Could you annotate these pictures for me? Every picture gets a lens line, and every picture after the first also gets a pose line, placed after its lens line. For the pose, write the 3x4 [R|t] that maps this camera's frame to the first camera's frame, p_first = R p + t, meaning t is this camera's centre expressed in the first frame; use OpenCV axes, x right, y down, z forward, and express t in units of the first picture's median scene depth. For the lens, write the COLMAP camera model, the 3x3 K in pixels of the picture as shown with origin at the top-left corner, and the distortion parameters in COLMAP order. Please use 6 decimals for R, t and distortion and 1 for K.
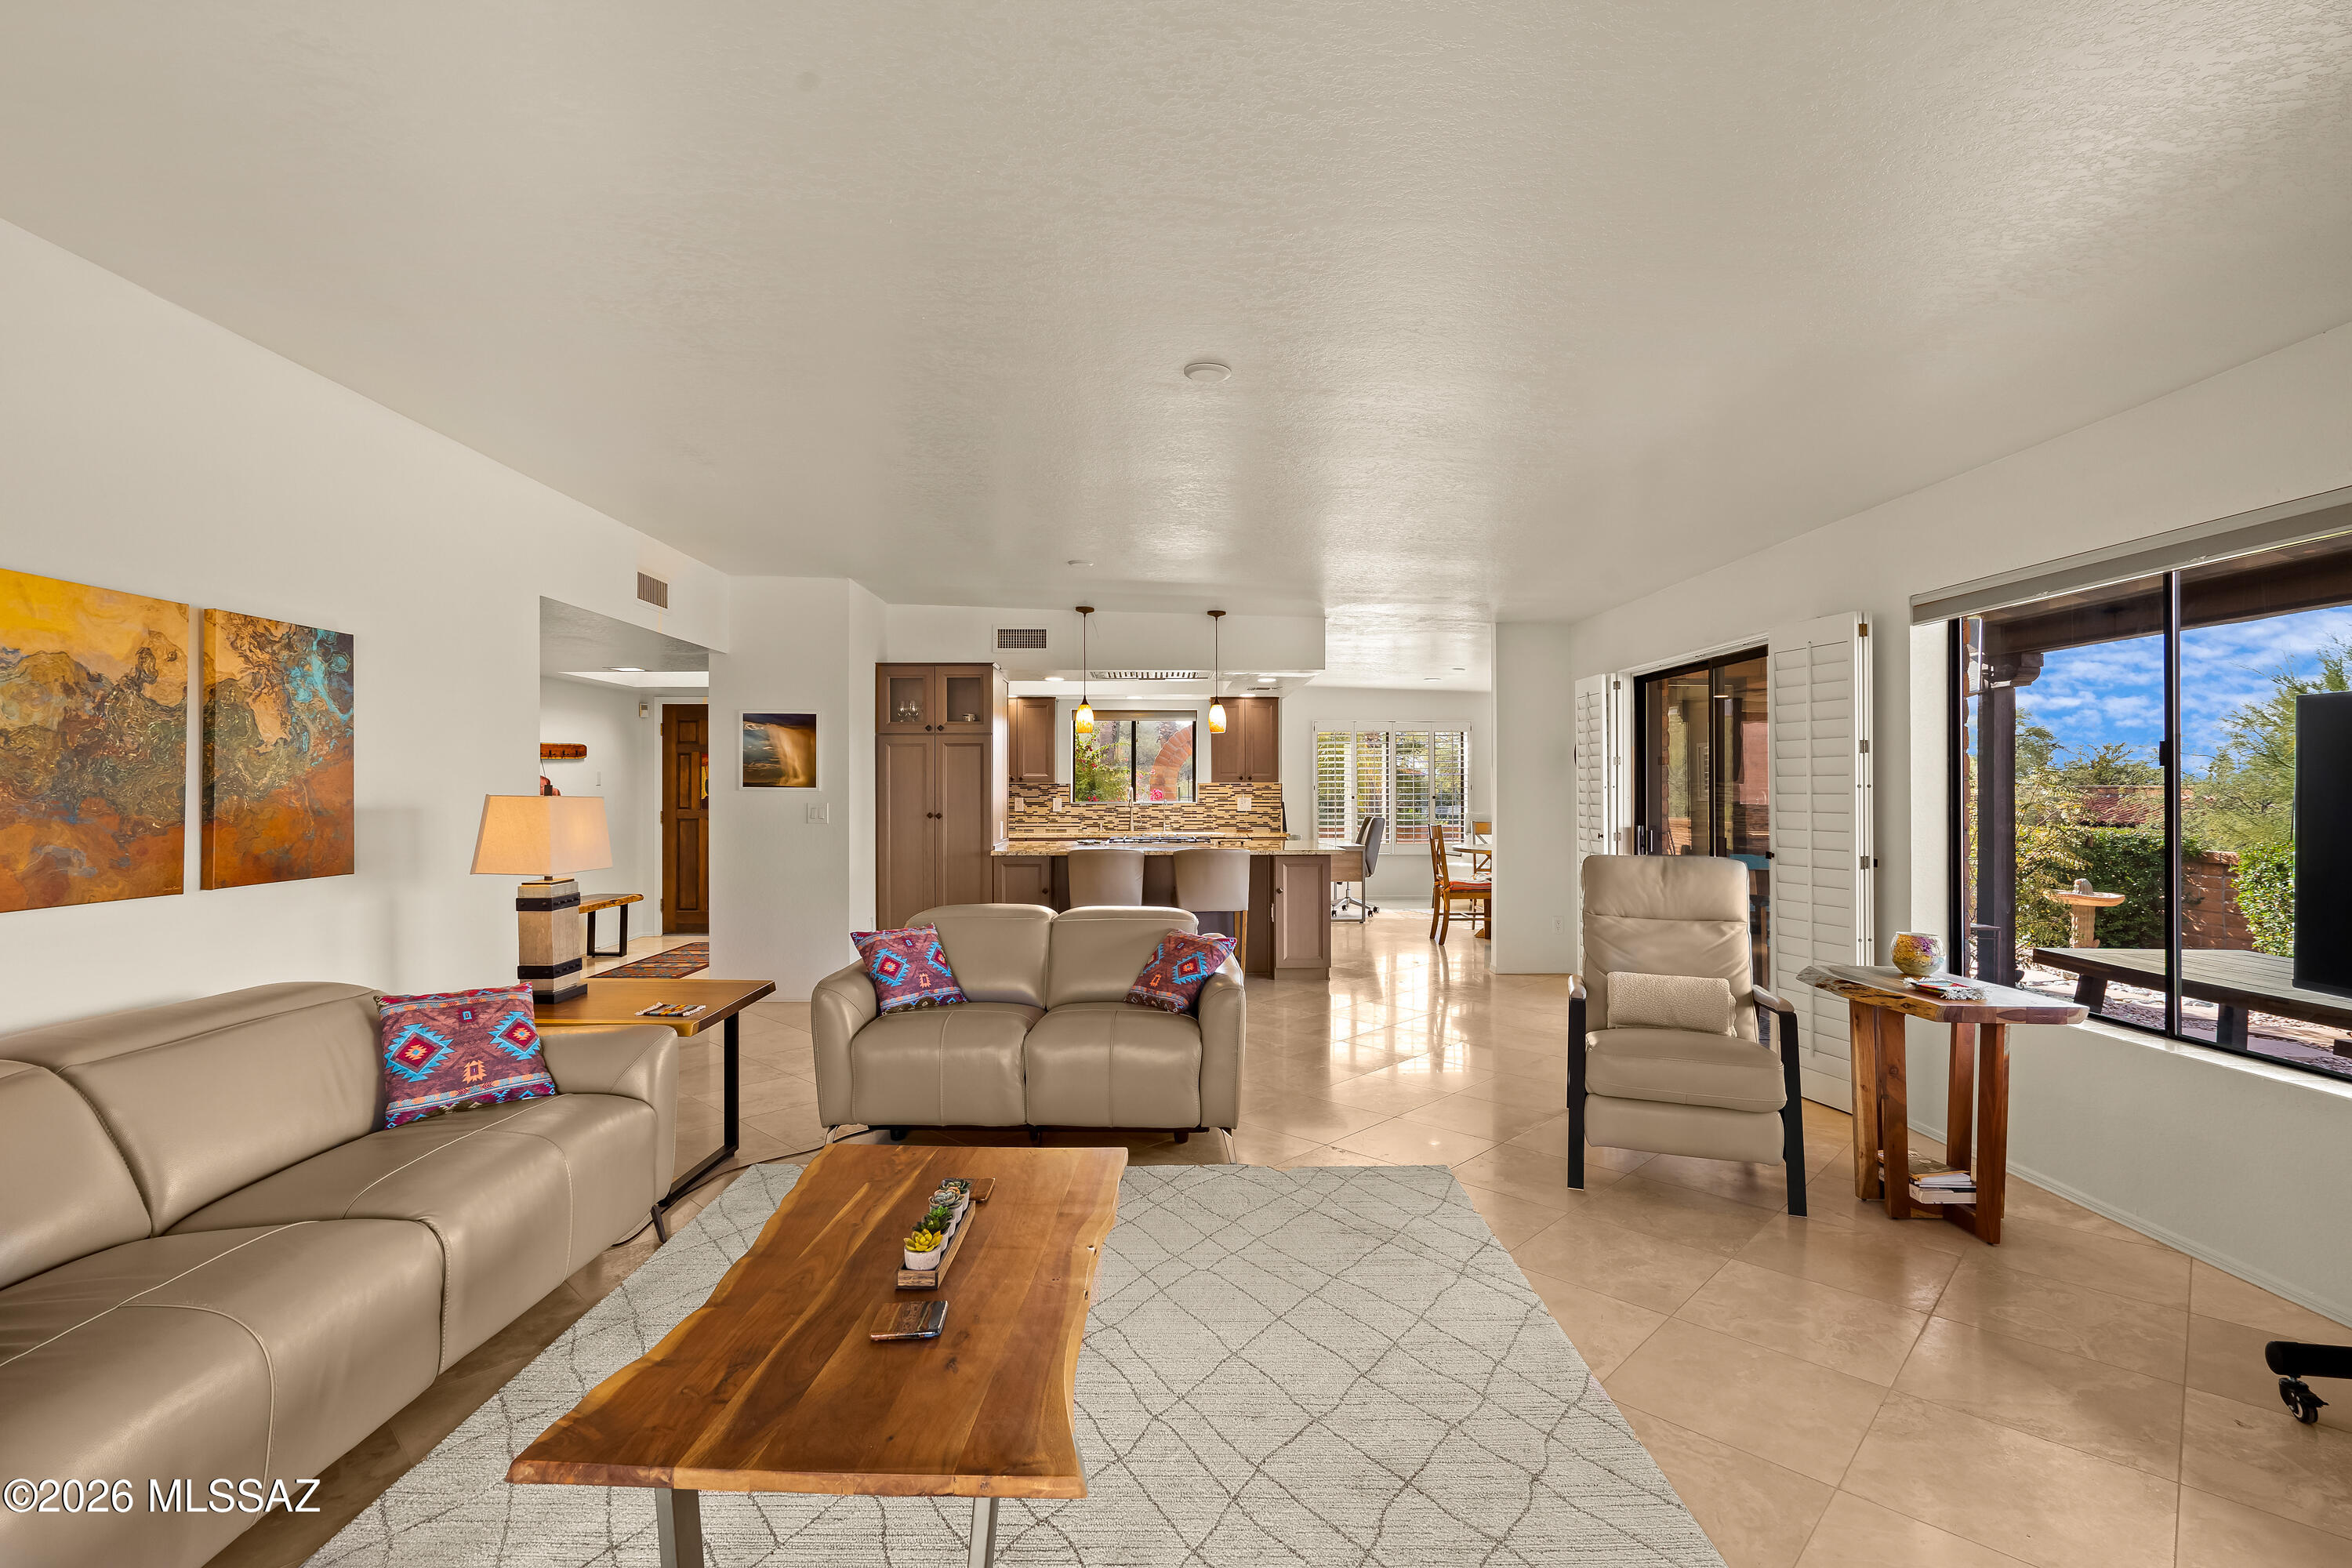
lens RADIAL K [[1079.2, 0, 1171.9], [0, 1079.2, 781.3], [0, 0, 1]] dist [-0.004622, 0.002952]
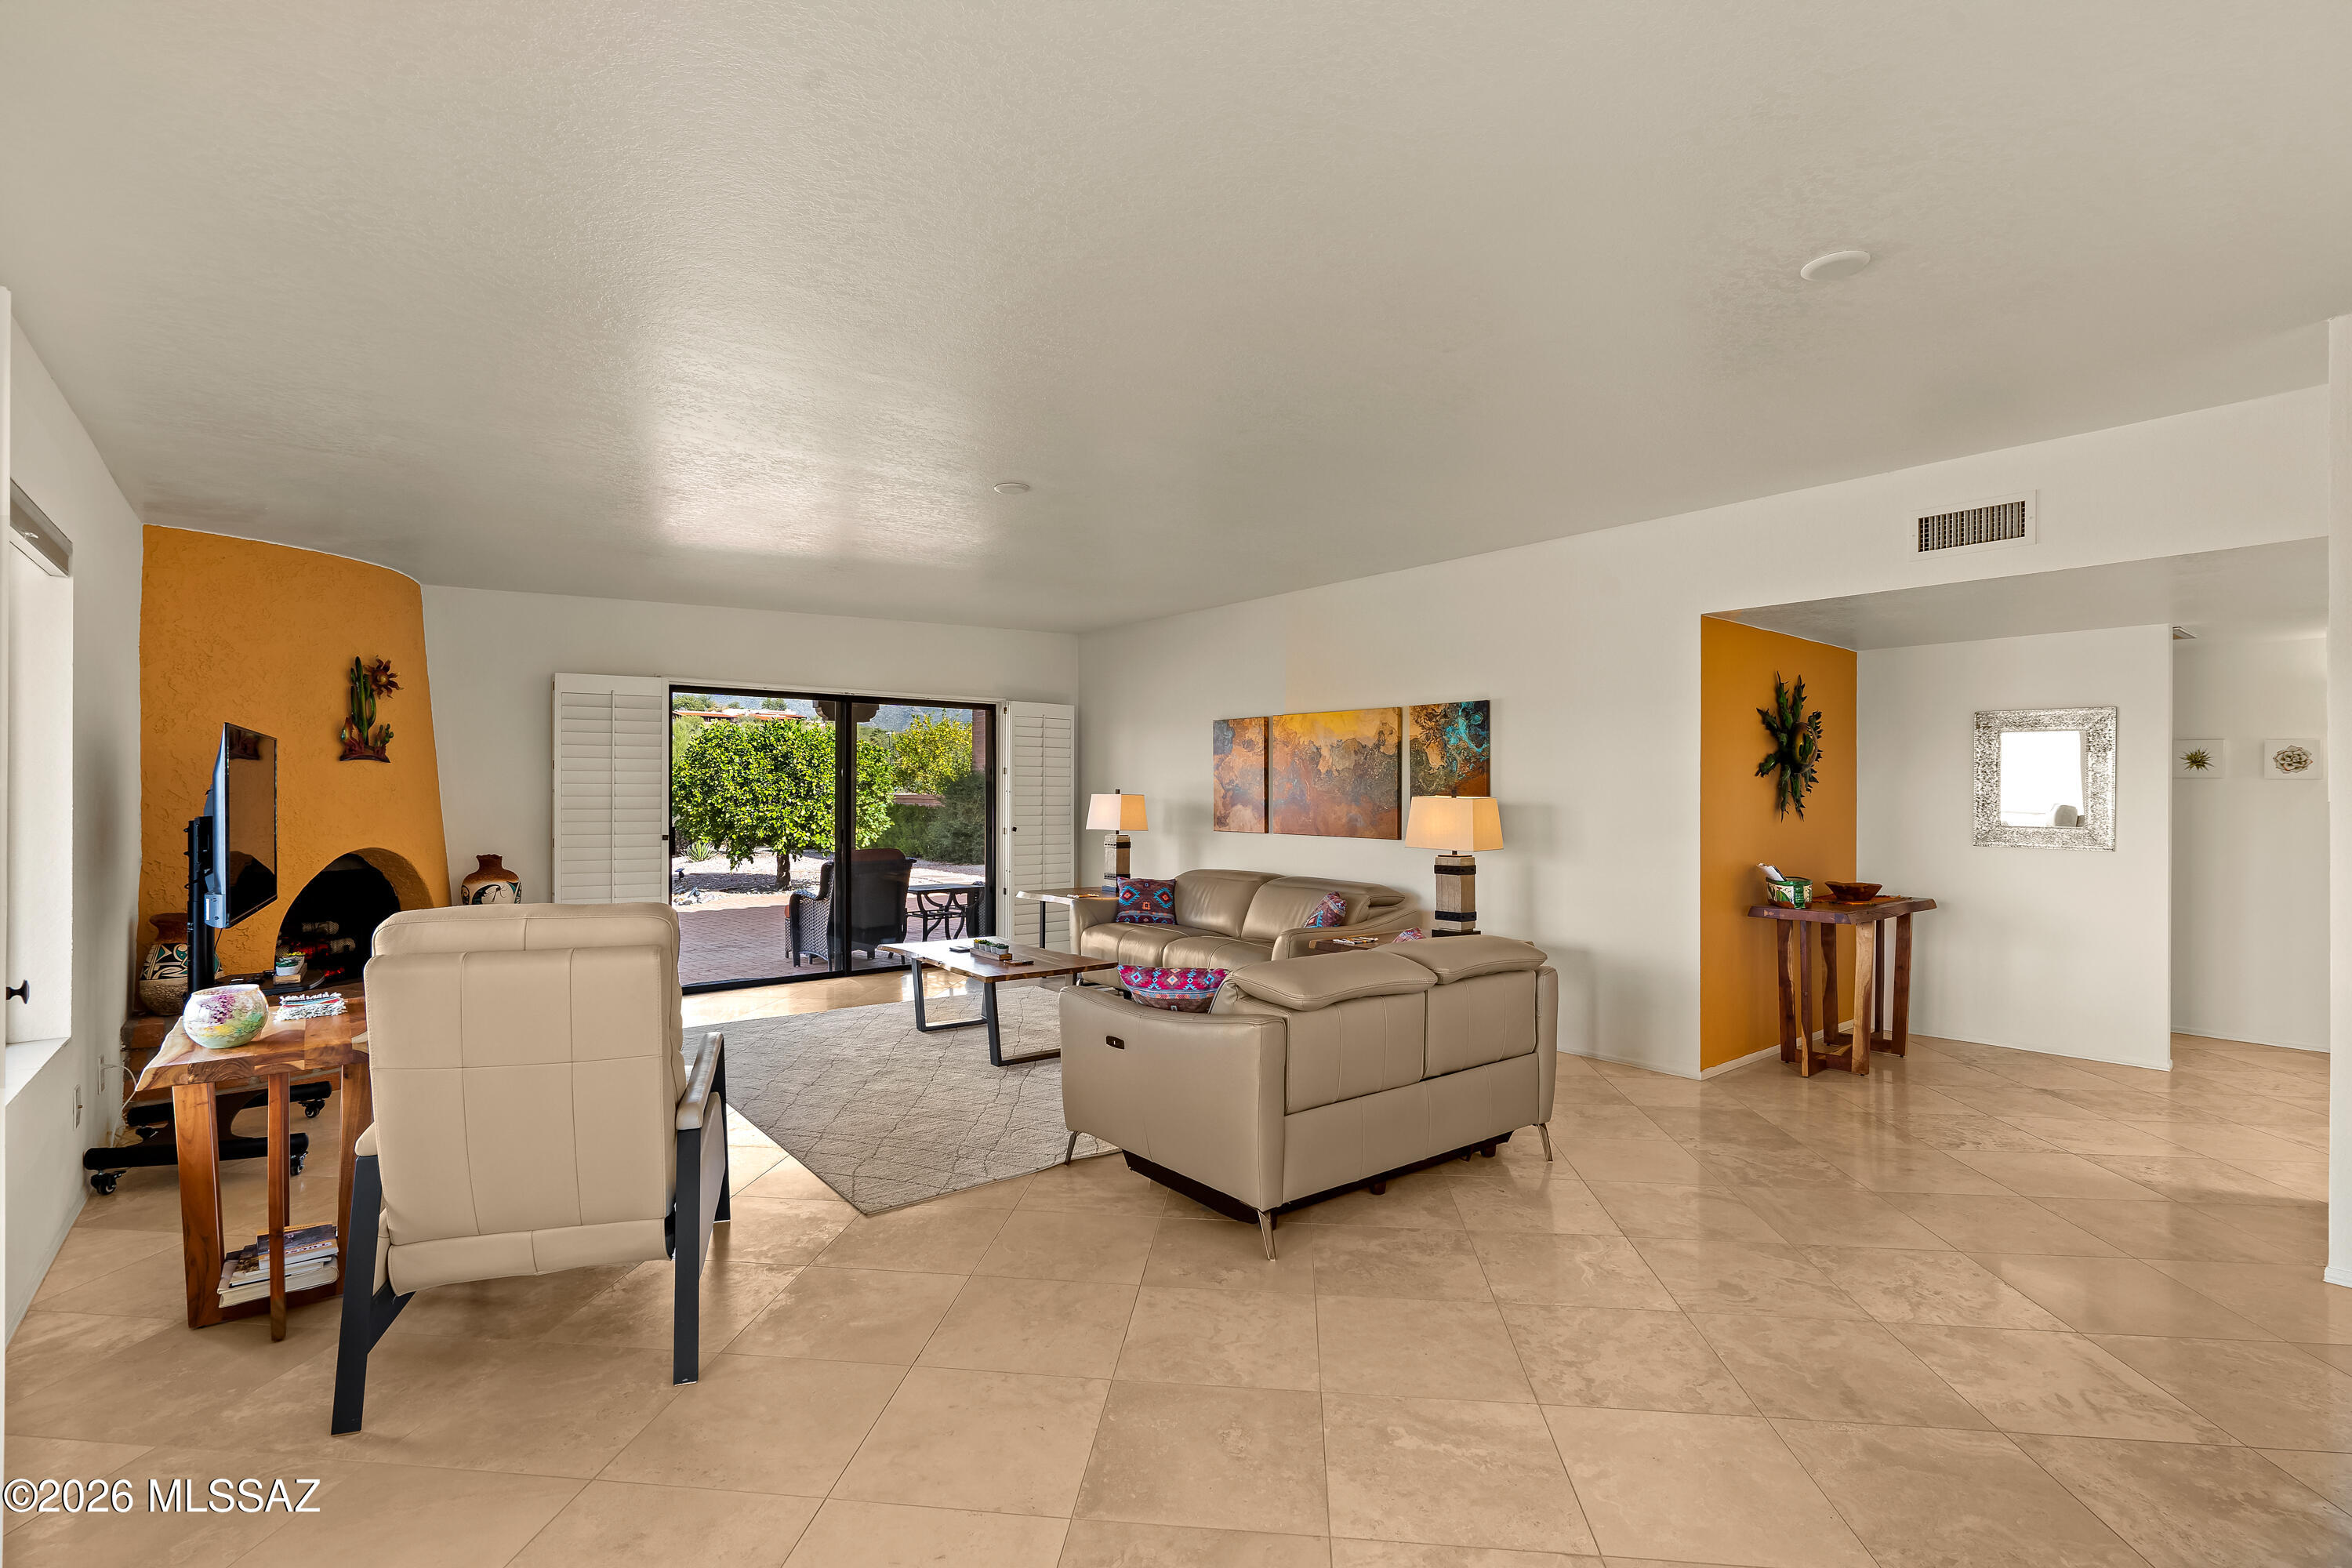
lens RADIAL K [[1079.2, 0, 1173.3], [0, 1079.2, 791.4], [0, 0, 1]] dist [-0.004622, 0.002952]
pose [[-0.786667, -0.002293, -0.617373, 0.317118], [-0.000212, 0.999994, -0.003444, 0.005771], [0.617377, -0.002579, -0.786663, 0.969993]]
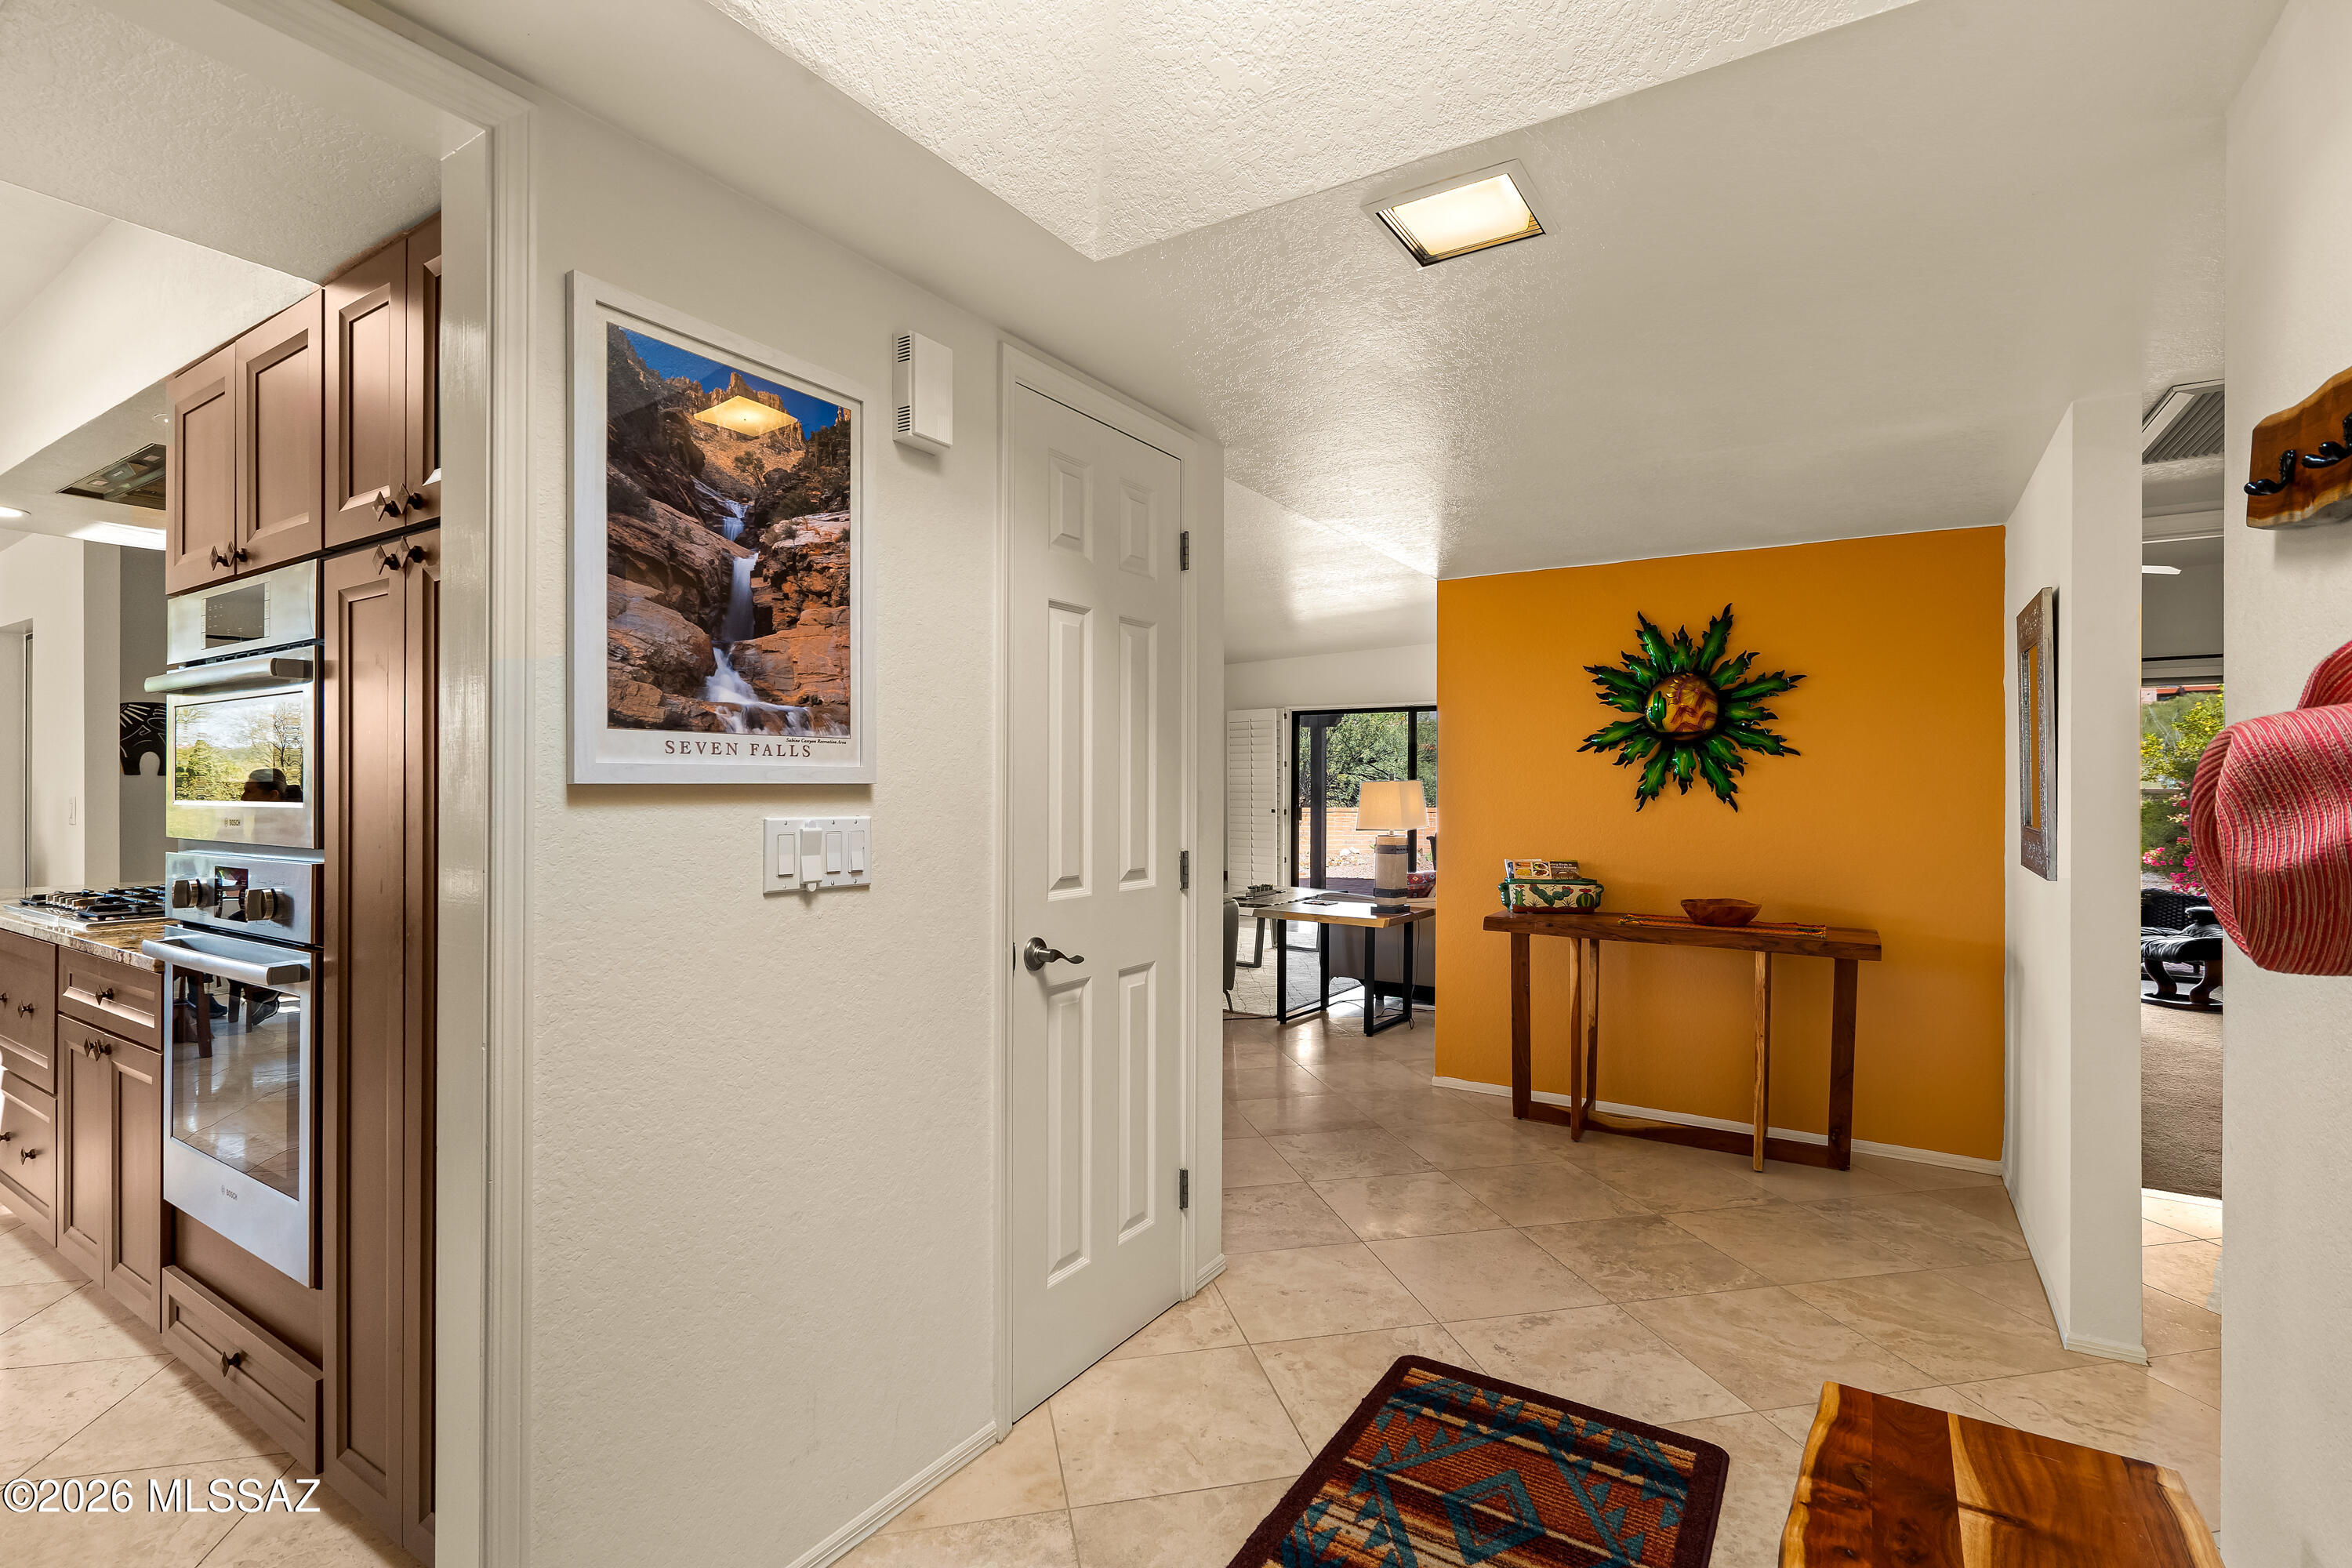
lens RADIAL K [[1079.2, 0, 1170.1], [0, 1079.2, 781.4], [0, 0, 1]] dist [-0.004622, 0.002952]
pose [[-0.834285, 0.001243, 0.551332, -0.593725], [-0.003109, 0.999971, -0.006960, 0.013832], [-0.551325, -0.007521, -0.834257, 1.257186]]
